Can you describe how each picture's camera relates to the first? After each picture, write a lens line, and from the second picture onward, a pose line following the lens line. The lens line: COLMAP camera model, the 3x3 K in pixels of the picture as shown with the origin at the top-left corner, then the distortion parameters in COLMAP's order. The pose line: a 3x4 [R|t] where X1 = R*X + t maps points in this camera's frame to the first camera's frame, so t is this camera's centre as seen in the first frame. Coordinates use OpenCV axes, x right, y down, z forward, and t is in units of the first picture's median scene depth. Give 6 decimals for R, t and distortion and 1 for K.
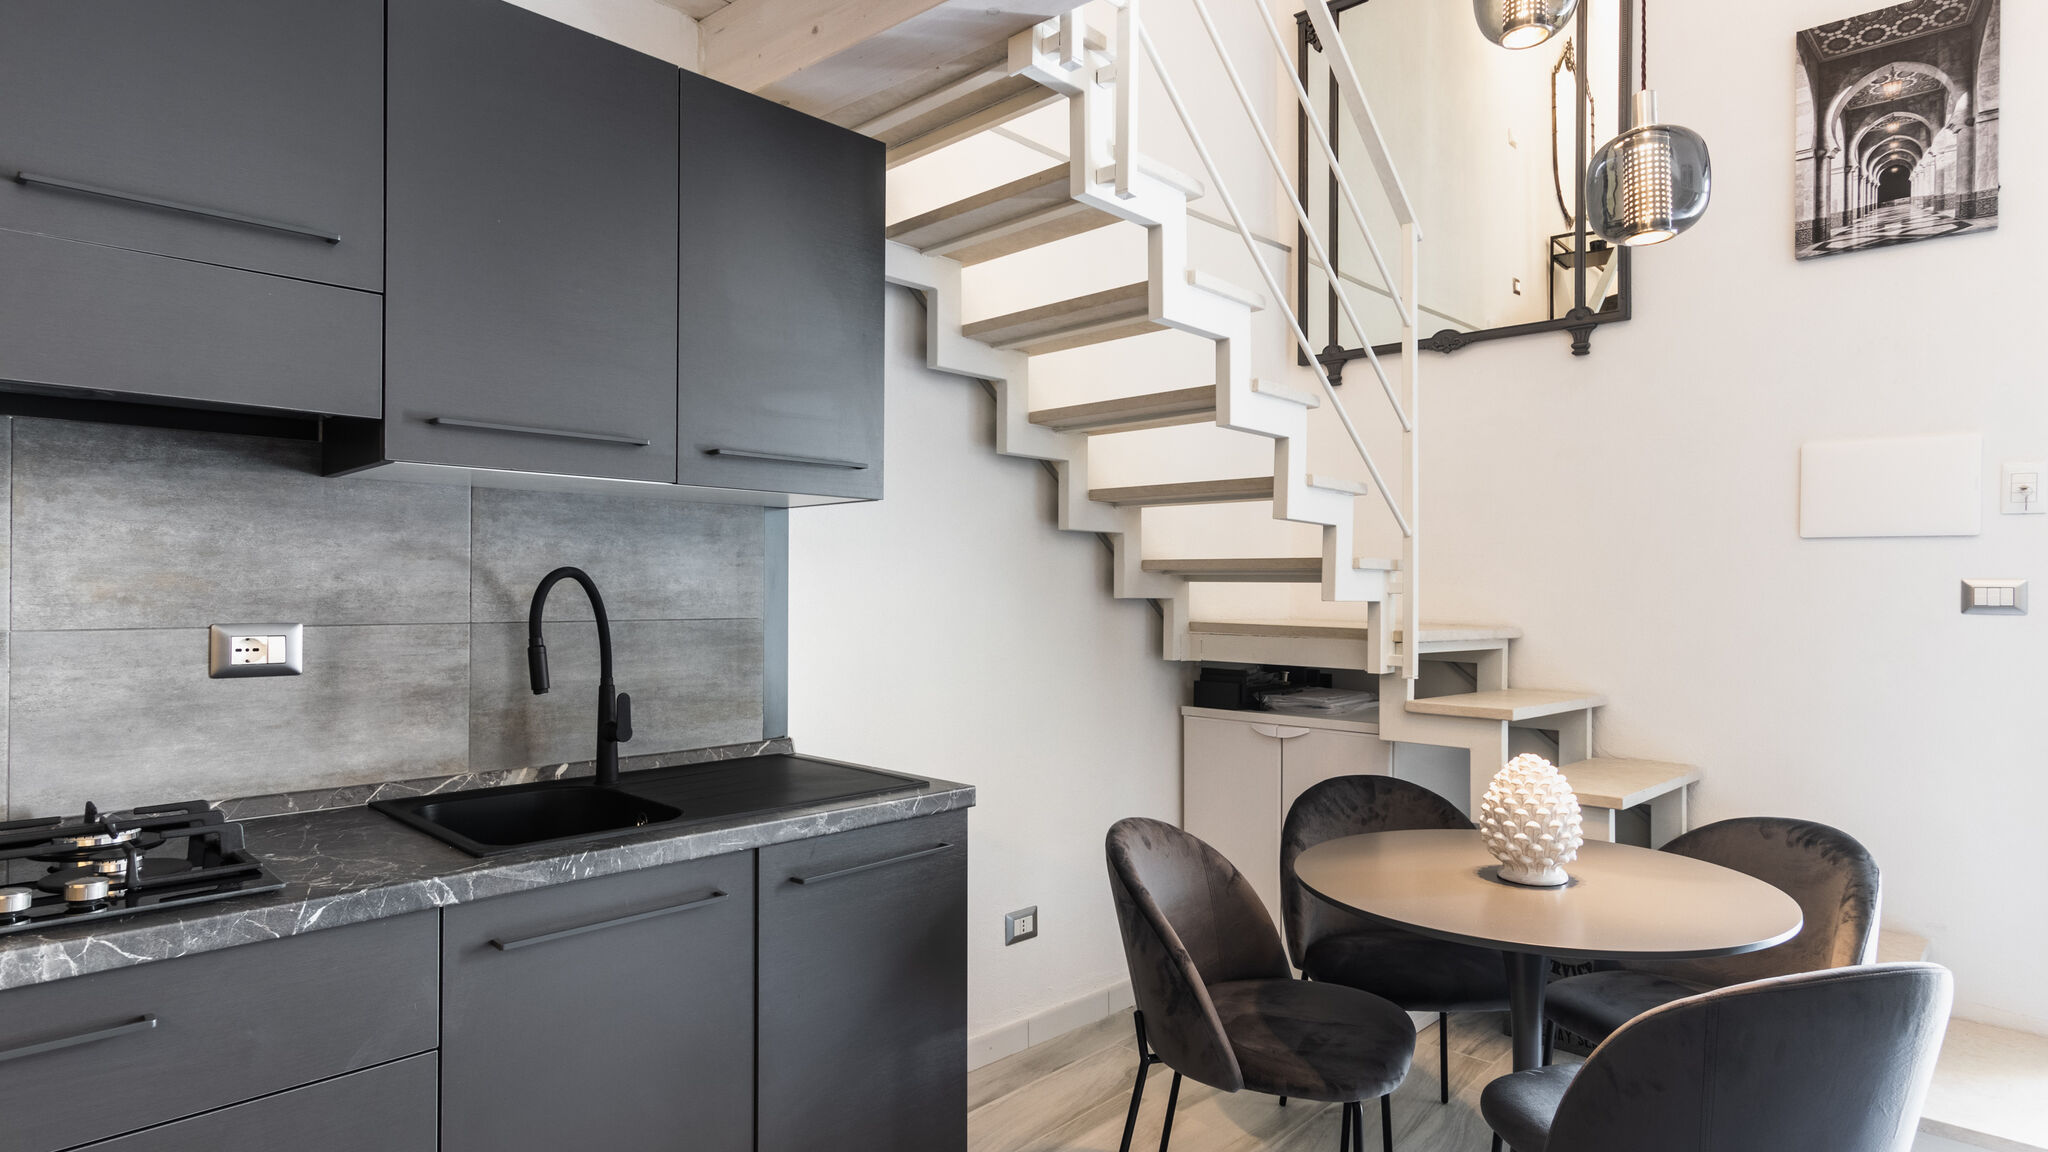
lens RADIAL K [[1115.3, 0, 1012.2], [0, 1115.3, 586.4], [0, 0, 1]] dist [0.003443, -0.002407]
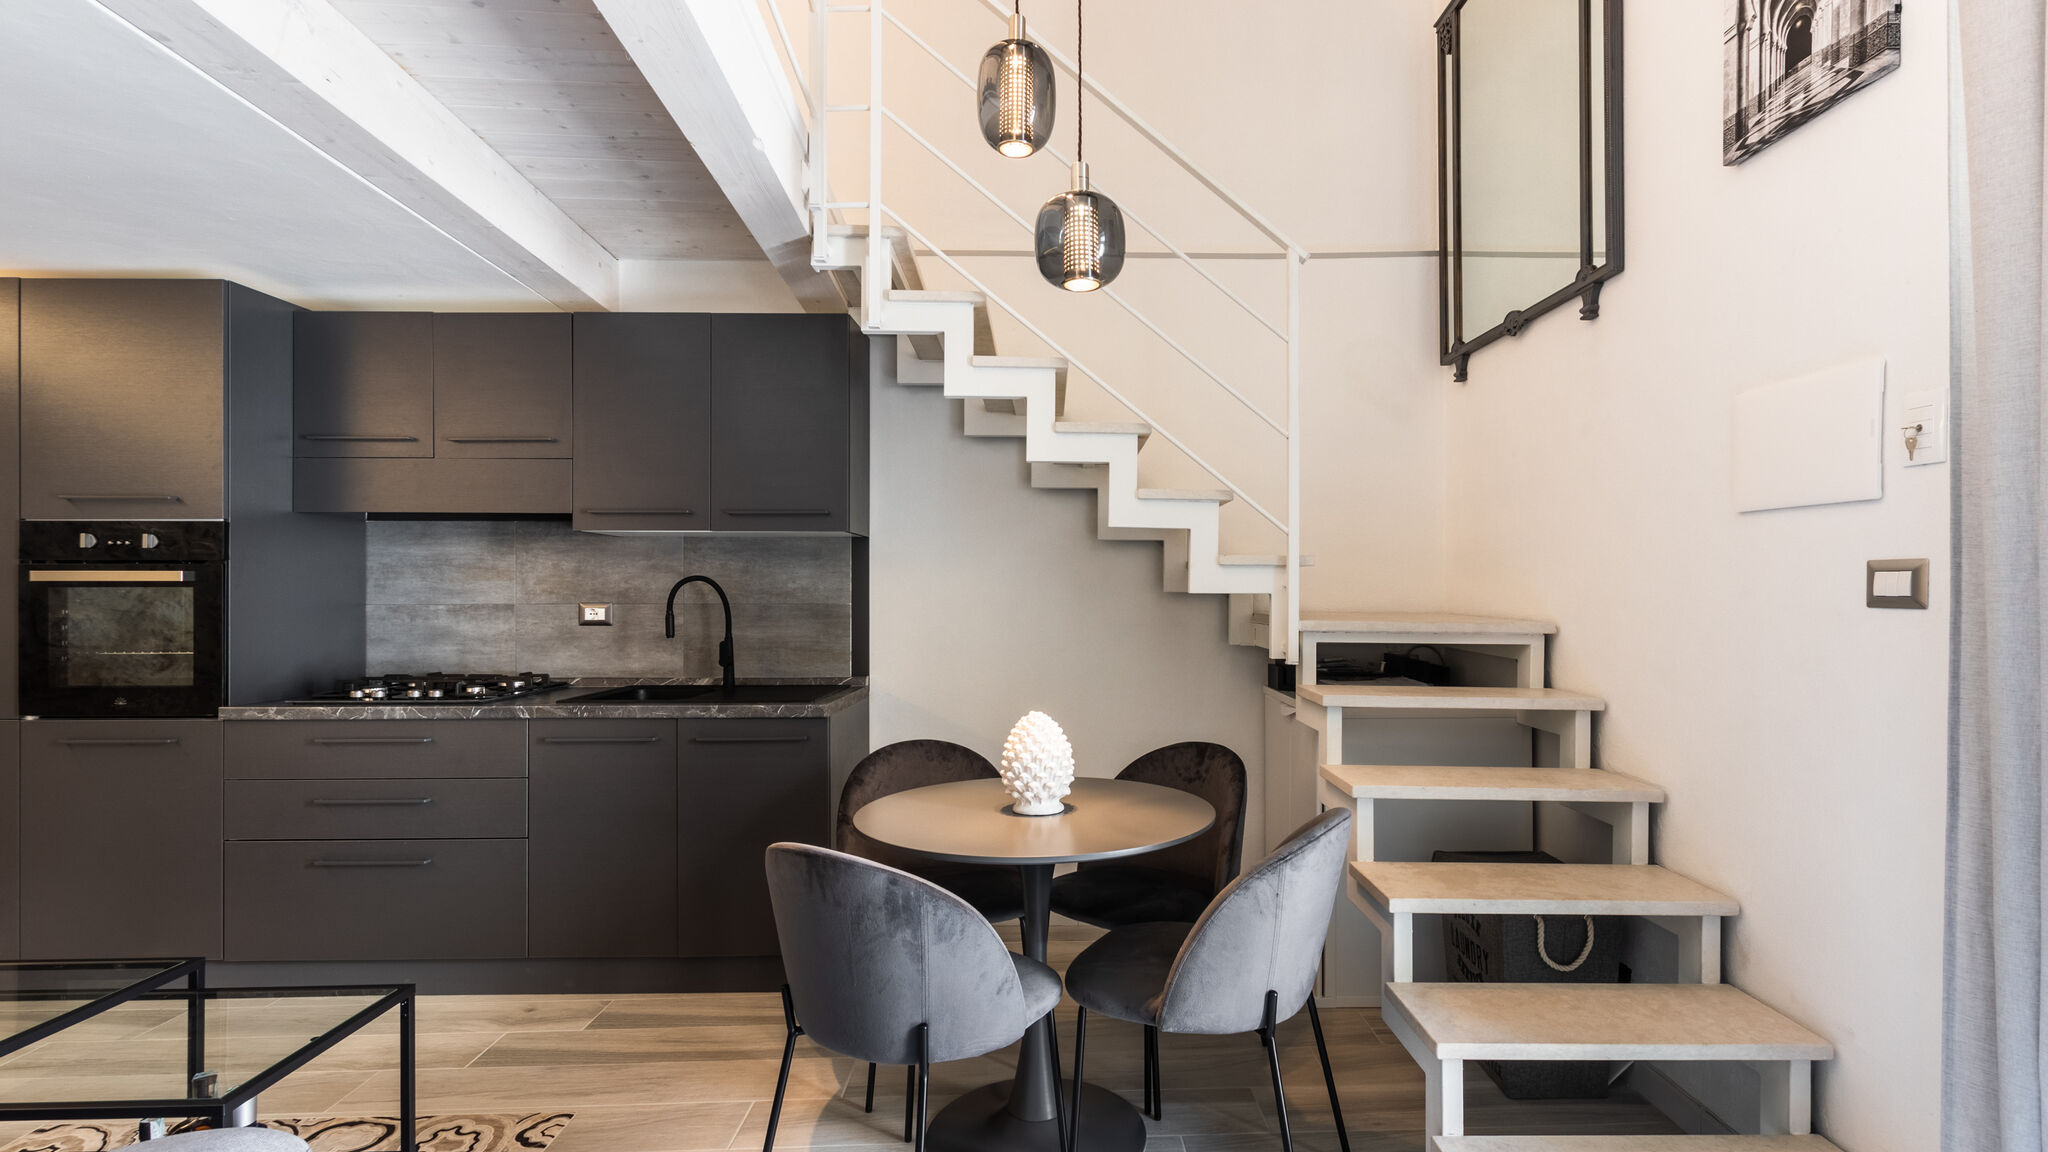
lens RADIAL K [[964.5, 0, 1072.1], [0, 964.5, 593.2], [0, 0, 1]] dist [0.002218, -0.001327]
pose [[0.707921, -0.002754, -0.706286, 1.059673], [0.005953, 0.999980, 0.002068, 0.011823], [0.706266, -0.005669, 0.707923, 0.215630]]
